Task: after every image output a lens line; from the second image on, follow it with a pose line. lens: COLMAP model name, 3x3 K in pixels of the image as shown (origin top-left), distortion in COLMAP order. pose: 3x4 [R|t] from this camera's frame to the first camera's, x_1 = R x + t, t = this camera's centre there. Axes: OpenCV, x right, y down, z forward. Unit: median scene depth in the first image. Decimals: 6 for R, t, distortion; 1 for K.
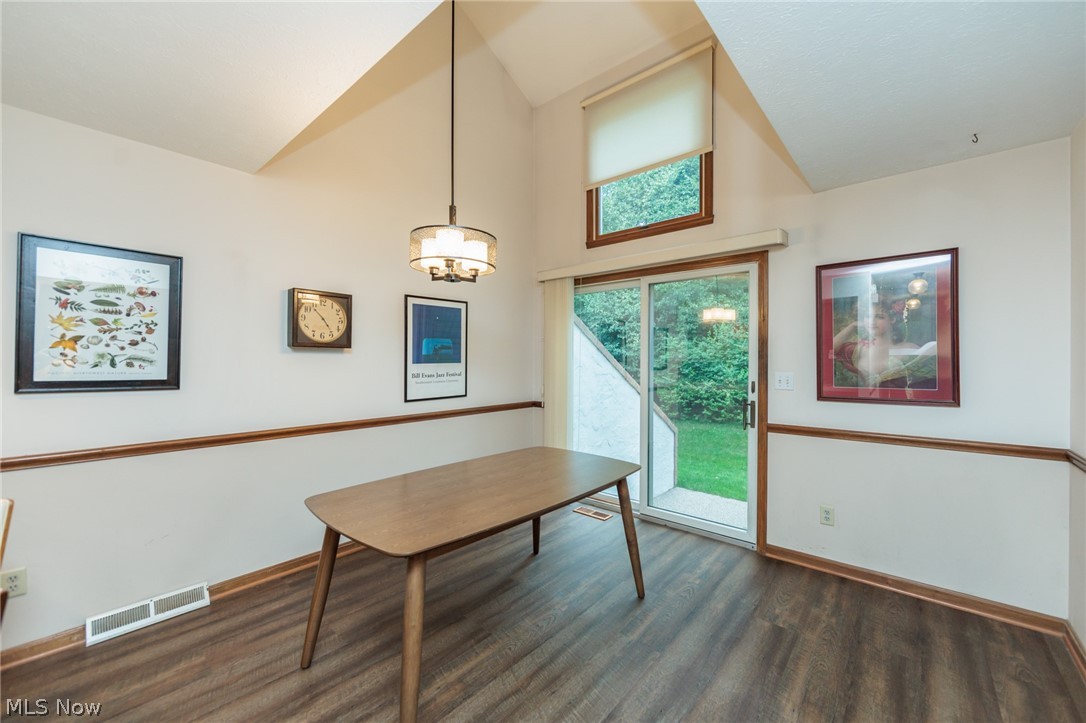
lens RADIAL K [[426.7, 0, 547.1], [0, 426.7, 362.6], [0, 0, 1]] dist [-0.002172, 0.000587]
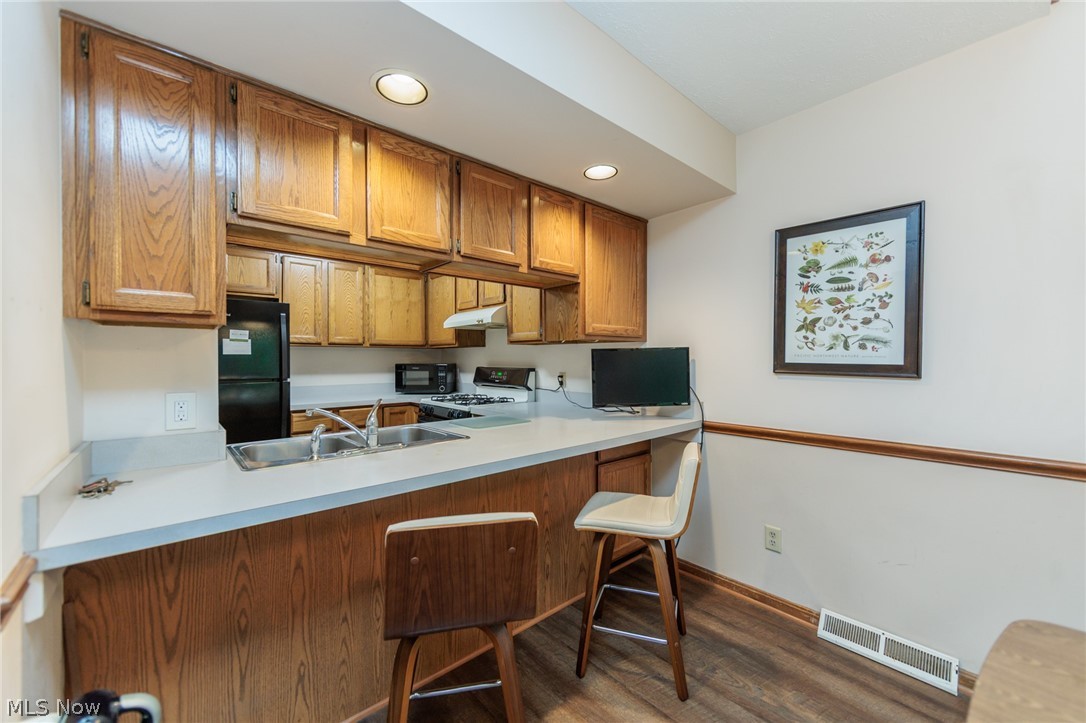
lens RADIAL K [[426.7, 0, 544.9], [0, 426.7, 361.7], [0, 0, 1]] dist [-0.002172, 0.000587]
pose [[-0.129485, 0.005462, -0.991566, -0.036019], [-0.001871, 0.999982, 0.005753, 0.032794], [0.991580, 0.002601, -0.129472, 0.483226]]
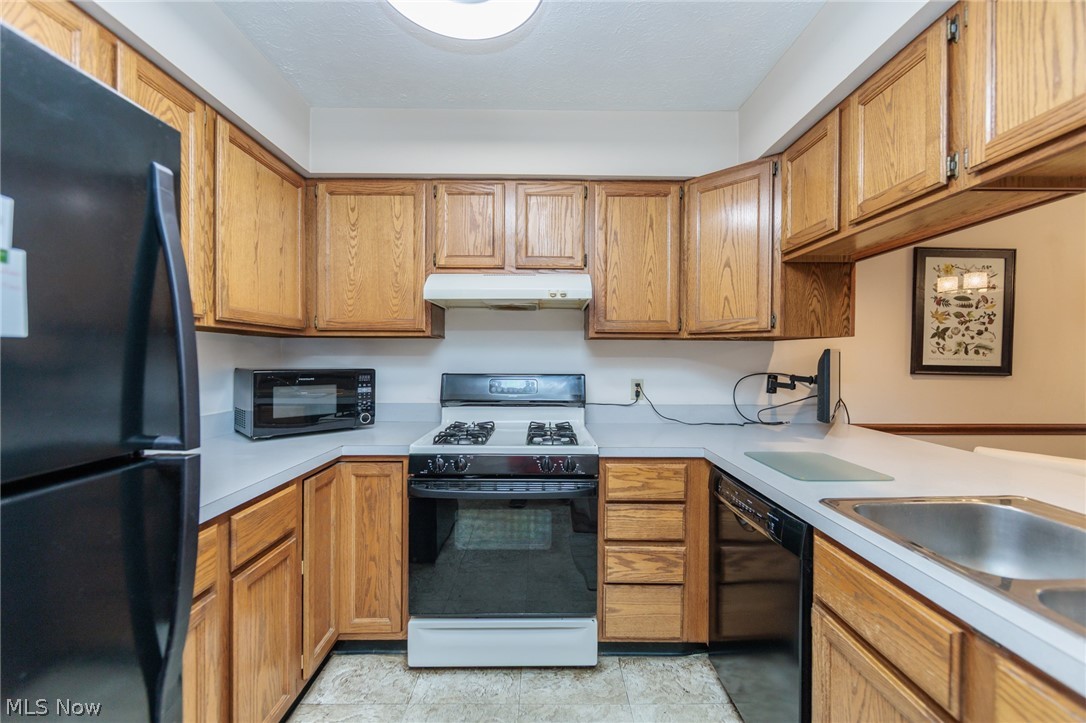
lens RADIAL K [[426.7, 0, 545.9], [0, 426.7, 357.6], [0, 0, 1]] dist [-0.002172, 0.000587]
pose [[0.665406, -0.000042, -0.746482, -0.920713], [-0.004805, 0.999979, -0.004339, 0.029780], [0.746466, 0.006474, 0.665392, -0.596064]]
